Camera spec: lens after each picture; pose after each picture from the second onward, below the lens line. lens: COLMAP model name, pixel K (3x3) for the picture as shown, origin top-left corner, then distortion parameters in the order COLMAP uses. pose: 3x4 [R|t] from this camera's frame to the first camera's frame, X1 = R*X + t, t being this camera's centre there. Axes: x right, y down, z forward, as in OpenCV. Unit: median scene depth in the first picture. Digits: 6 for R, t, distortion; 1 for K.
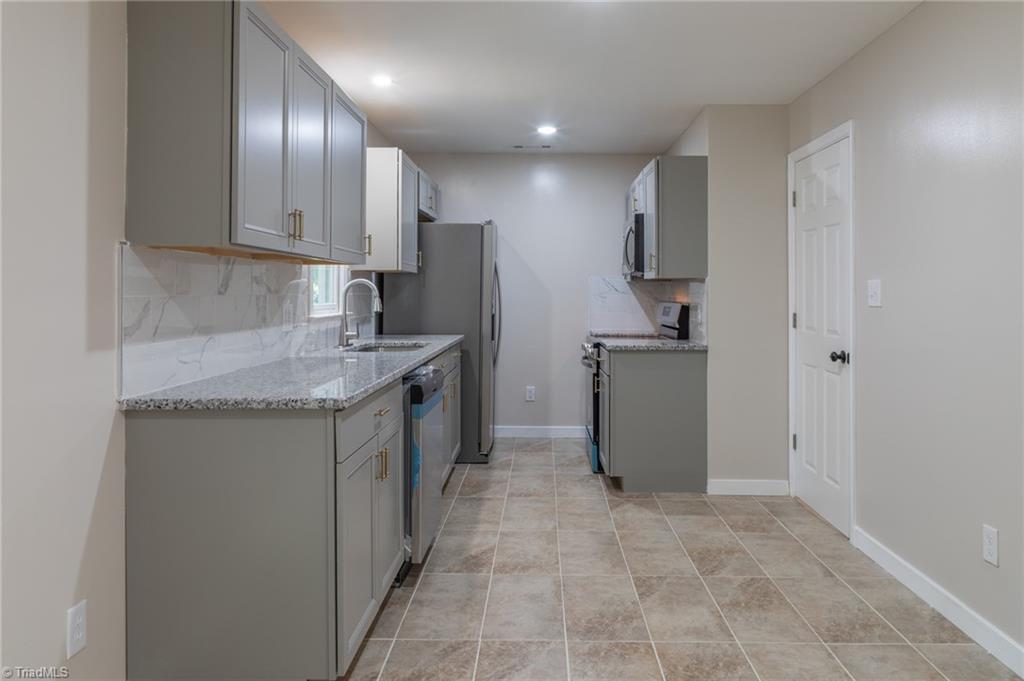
lens RADIAL K [[738.8, 0, 469.1], [0, 738.8, 300.1], [0, 0, 1]] dist [0.002854, -0.000861]
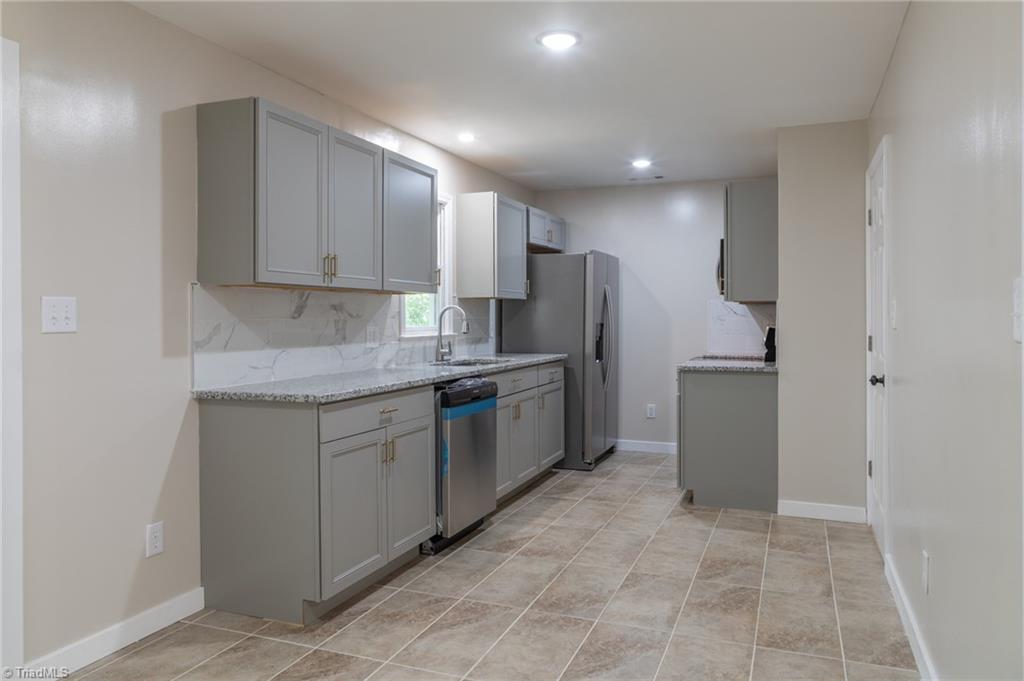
lens RADIAL K [[738.8, 0, 519.8], [0, 738.8, 335.8], [0, 0, 1]] dist [0.002854, -0.000861]
pose [[0.930623, 0.004968, -0.365946, 0.456502], [0.001120, 0.999865, 0.016423, 0.001402], [0.365978, -0.015694, 0.930491, -0.084800]]
